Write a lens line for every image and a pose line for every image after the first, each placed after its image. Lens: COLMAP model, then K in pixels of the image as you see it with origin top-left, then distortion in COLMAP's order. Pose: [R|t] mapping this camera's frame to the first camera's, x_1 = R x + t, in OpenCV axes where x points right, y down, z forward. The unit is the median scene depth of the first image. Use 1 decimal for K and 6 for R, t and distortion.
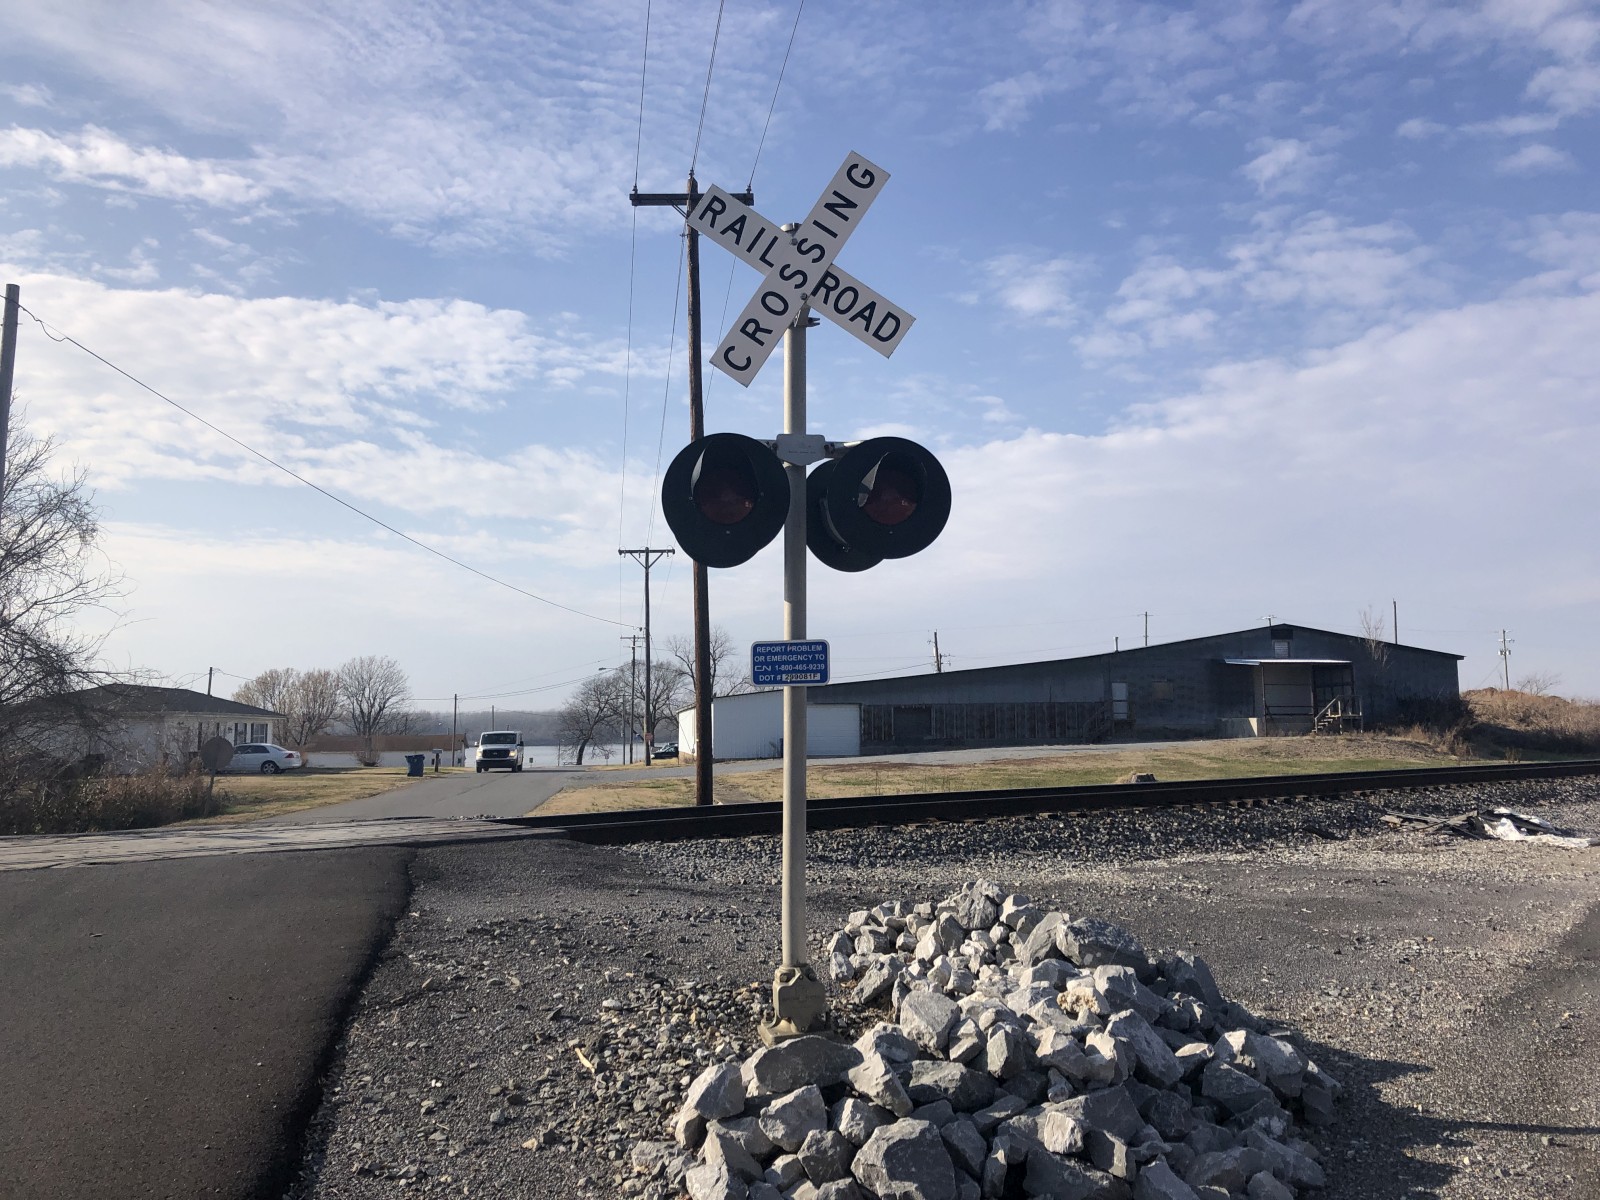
lens RADIAL K [[1231.0, 0, 804.8], [0, 1231.0, 612.4], [0, 0, 1]] dist [0.012758, -0.007536]
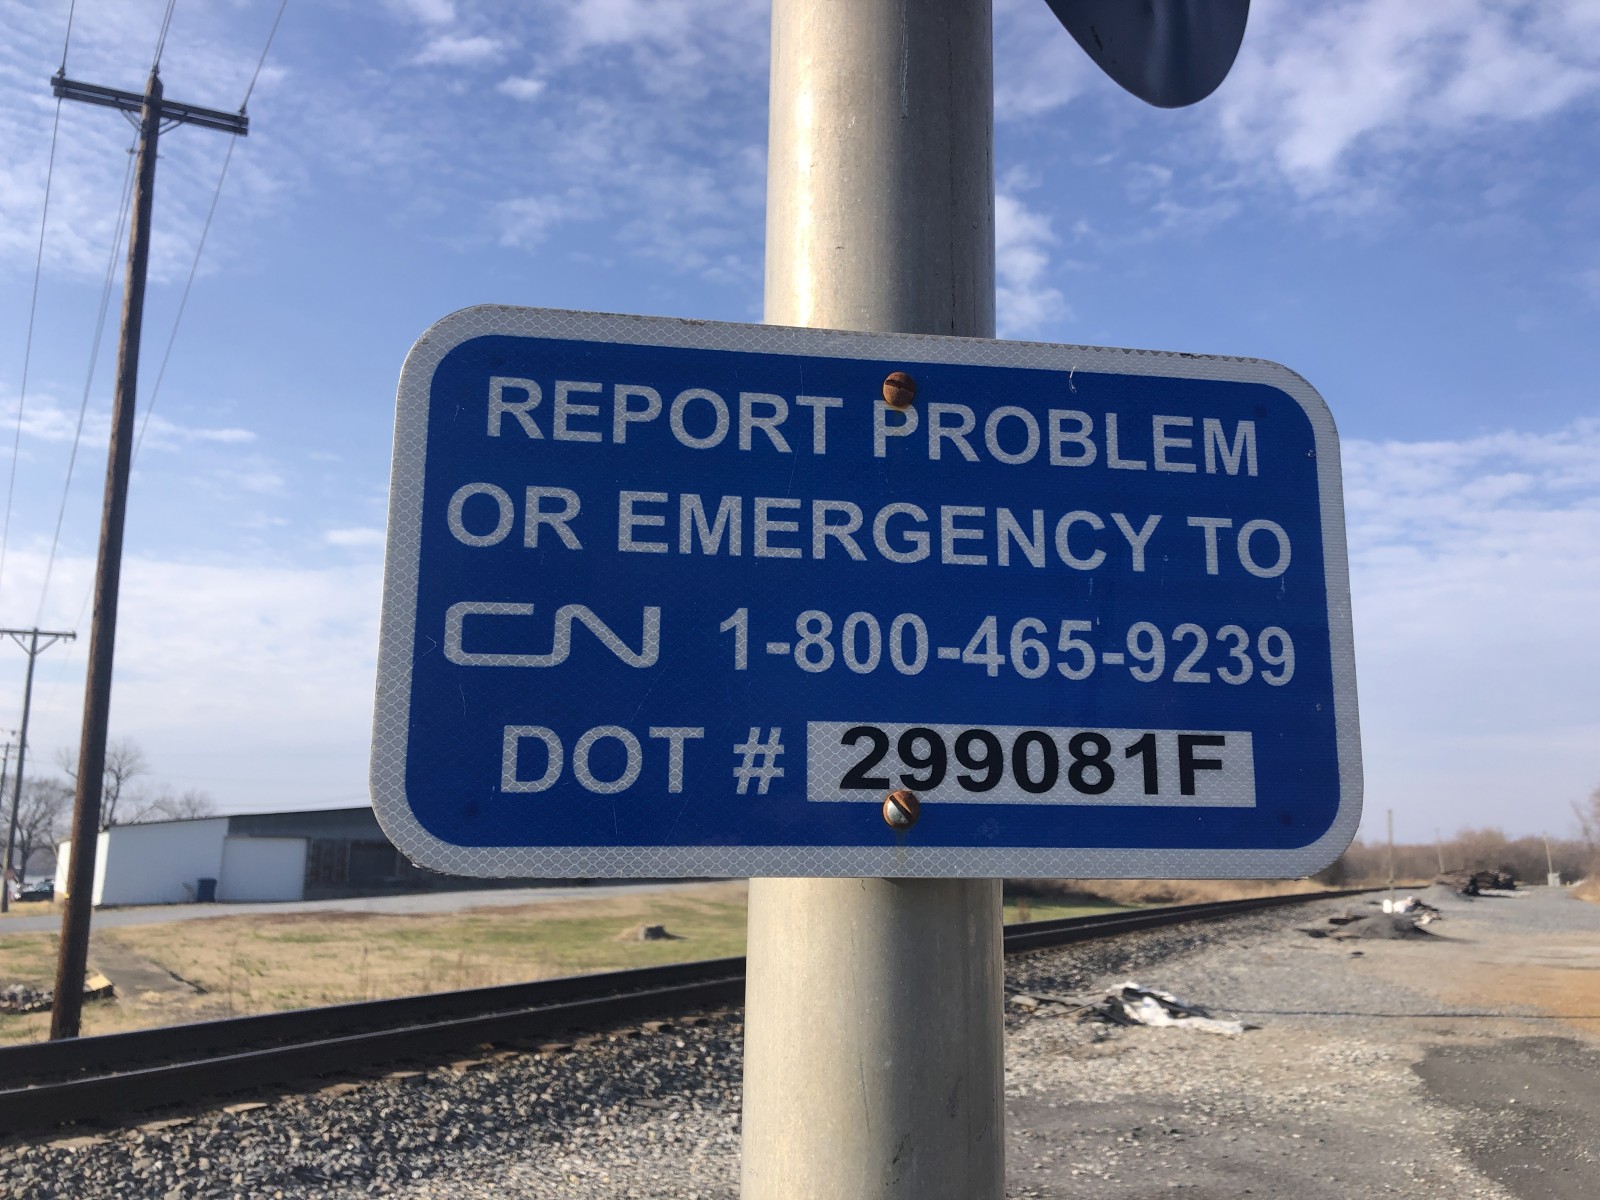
lens RADIAL K [[1231.0, 0, 804.8], [0, 1231.0, 612.4], [0, 0, 1]] dist [0.012758, -0.007536]
pose [[0.908618, 0.096464, 0.406336, -0.009572], [-0.051950, 0.991508, -0.119216, 0.009744], [-0.414385, 0.087212, 0.905913, 0.171285]]
